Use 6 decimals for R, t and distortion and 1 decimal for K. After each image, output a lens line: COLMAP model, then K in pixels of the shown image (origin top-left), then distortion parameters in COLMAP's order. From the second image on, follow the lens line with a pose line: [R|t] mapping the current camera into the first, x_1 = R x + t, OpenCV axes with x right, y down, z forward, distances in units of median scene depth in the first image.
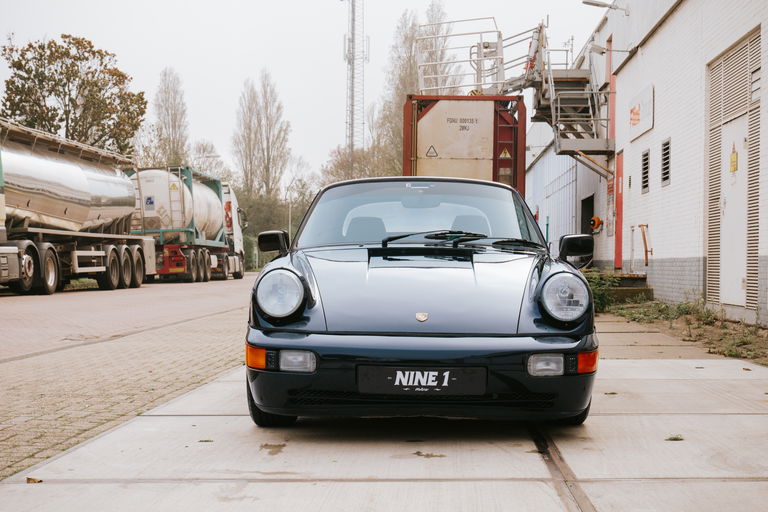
lens RADIAL K [[1233.6, 0, 384.0], [0, 1233.6, 256.0], [0, 0, 1]] dist [0.003187, 0.039470]
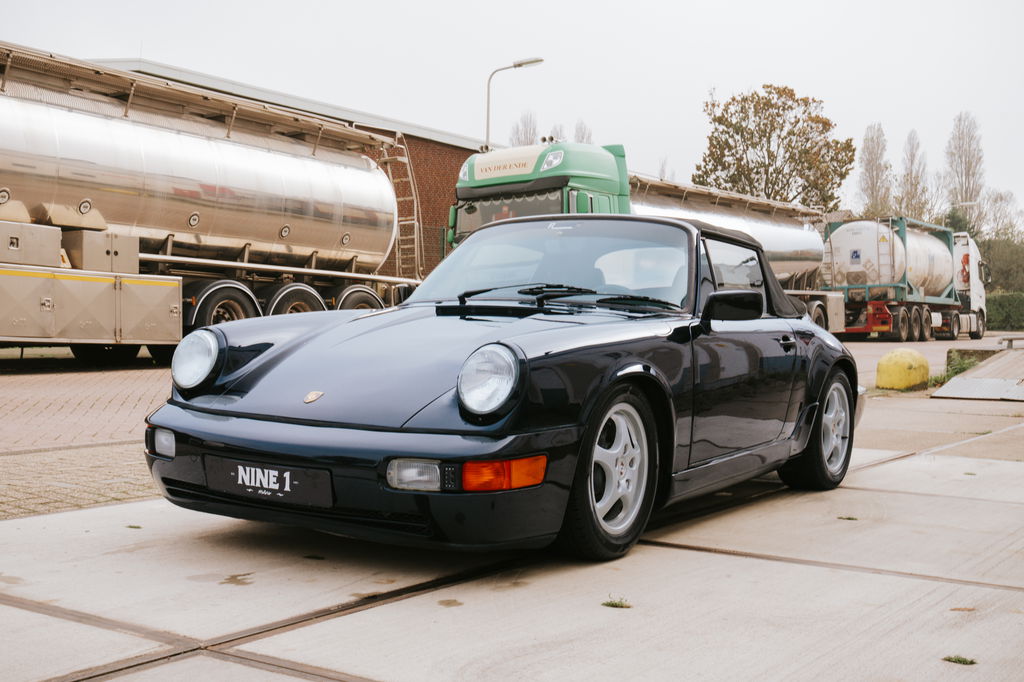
lens RADIAL K [[1201.1, 0, 511.8], [0, 1201.1, 364.0], [0, 0, 1]] dist [0.013912, 0.001971]
pose [[0.832138, 0.036615, -0.553359, 0.105416], [-0.012390, 0.998796, 0.047457, -0.001442], [0.554430, -0.032634, 0.831590, 0.088490]]
